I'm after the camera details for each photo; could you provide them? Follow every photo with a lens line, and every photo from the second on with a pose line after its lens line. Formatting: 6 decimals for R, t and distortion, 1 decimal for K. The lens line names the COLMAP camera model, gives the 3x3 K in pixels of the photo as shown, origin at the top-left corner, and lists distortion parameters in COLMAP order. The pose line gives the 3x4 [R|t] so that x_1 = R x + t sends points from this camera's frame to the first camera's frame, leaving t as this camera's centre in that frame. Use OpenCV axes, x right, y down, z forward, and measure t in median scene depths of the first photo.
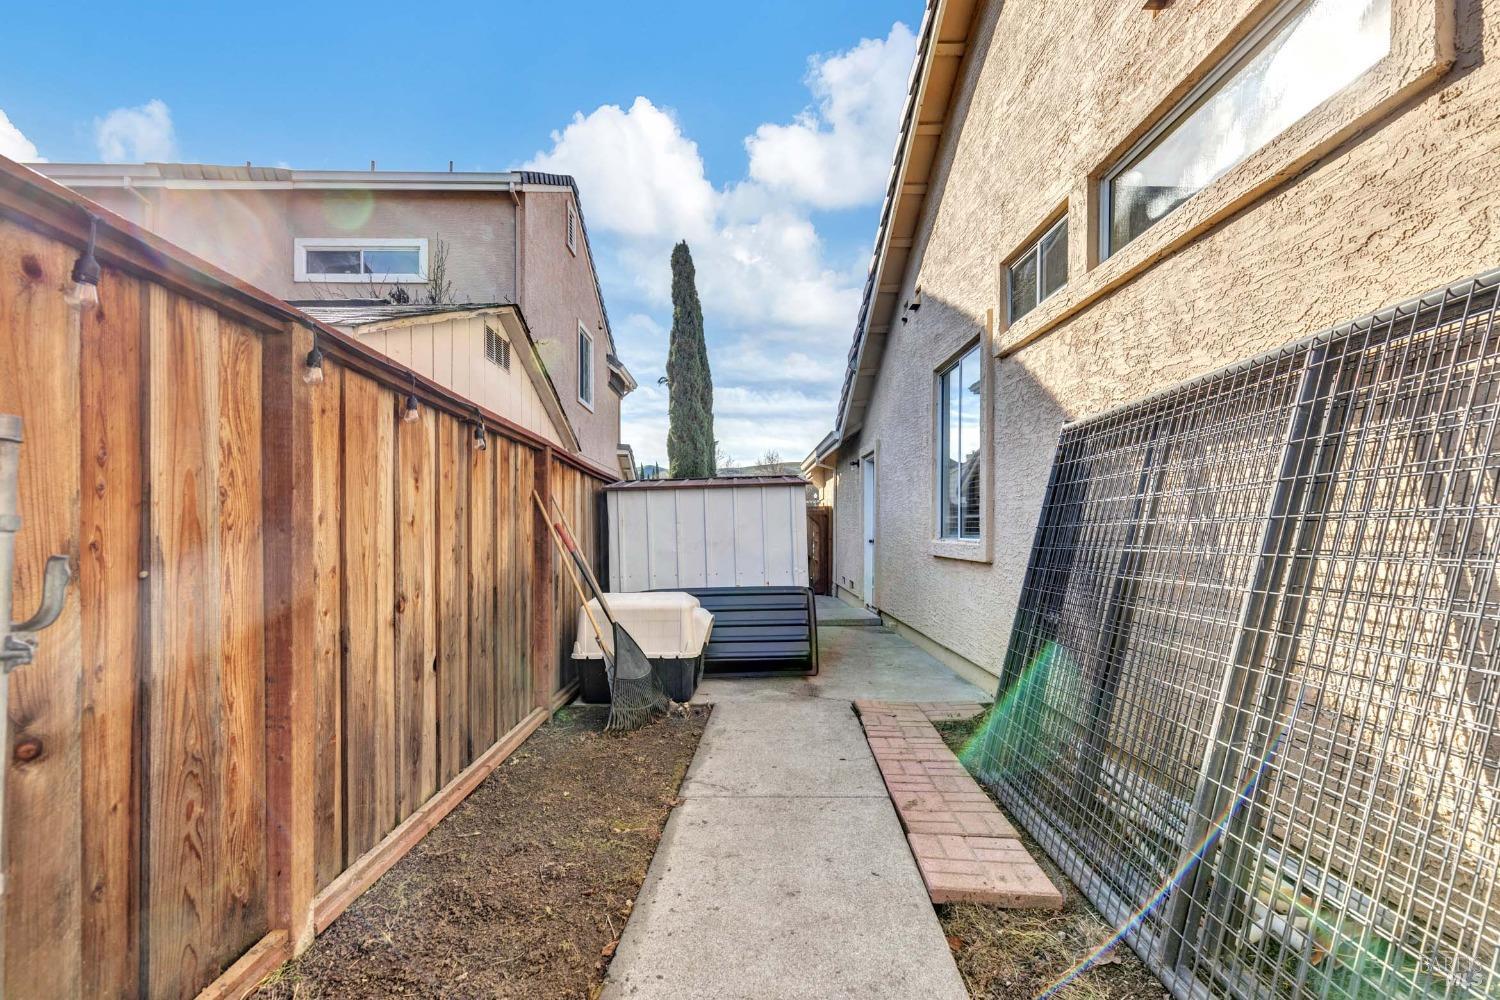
lens RADIAL K [[697.2, 0, 746.8], [0, 697.2, 505.2], [0, 0, 1]] dist [0.006262, -0.000317]
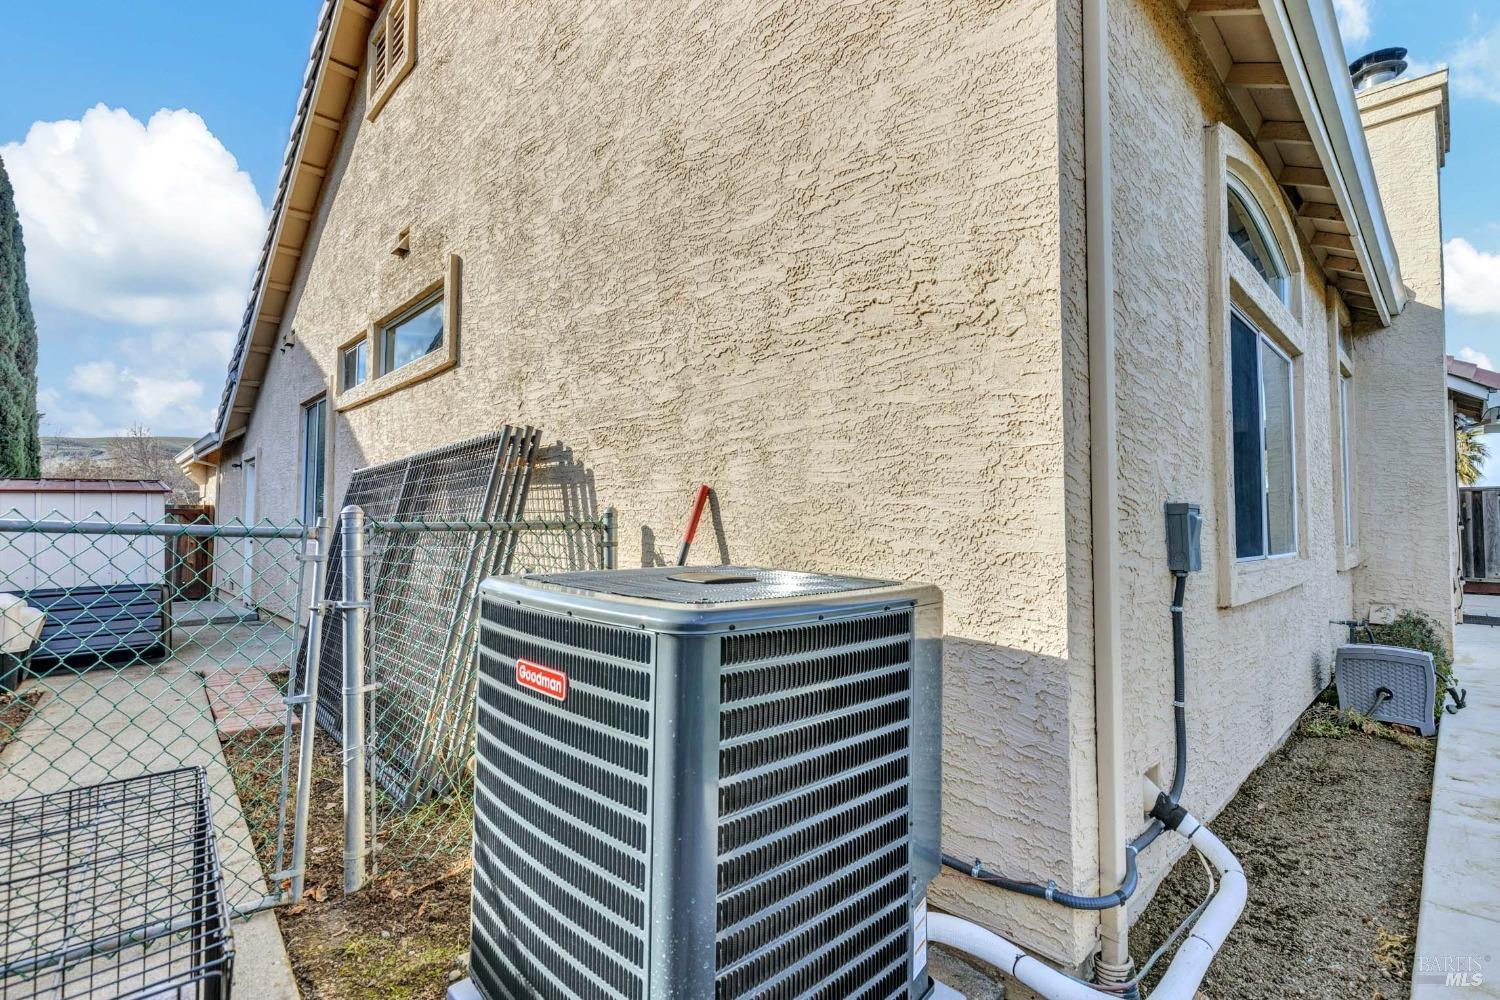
lens RADIAL K [[710.0, 0, 750.0], [0, 710.0, 500.0], [0, 0, 1]] dist [-0.004037, -0.000398]
pose [[0.732212, 0.028255, 0.680490, 0.000603], [-0.025365, 0.999577, -0.014211, -0.023836], [-0.680604, -0.006855, 0.732619, -0.450956]]
